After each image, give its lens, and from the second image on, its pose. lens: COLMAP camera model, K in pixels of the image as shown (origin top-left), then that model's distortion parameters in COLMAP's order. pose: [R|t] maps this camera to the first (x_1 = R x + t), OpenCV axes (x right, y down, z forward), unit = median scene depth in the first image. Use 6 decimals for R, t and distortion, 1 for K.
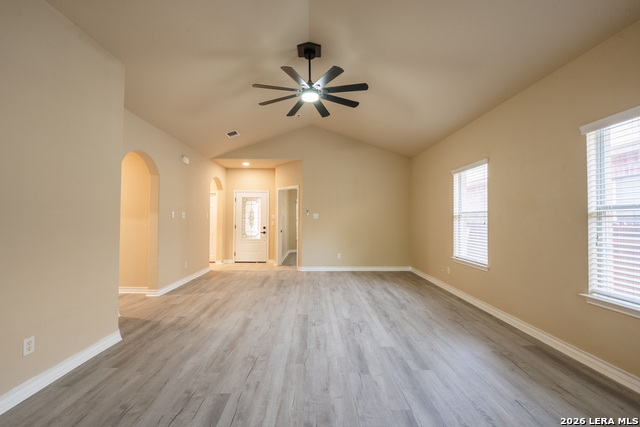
lens RADIAL K [[263.4, 0, 313.4], [0, 263.4, 213.0], [0, 0, 1]] dist [-0.007106, -0.001490]
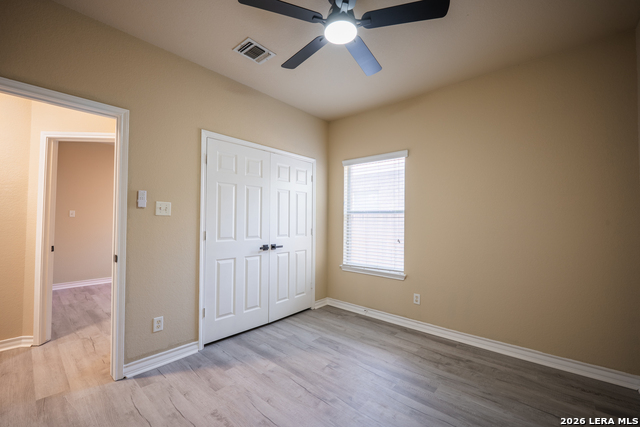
lens RADIAL K [[263.4, 0, 303.2], [0, 263.4, 211.8], [0, 0, 1]] dist [-0.007106, -0.001490]
pose [[0.668068, 0.023970, 0.743714, -0.228623], [-0.020983, 0.999690, -0.013371, 0.016386], [-0.743804, -0.006673, 0.668365, 0.696143]]
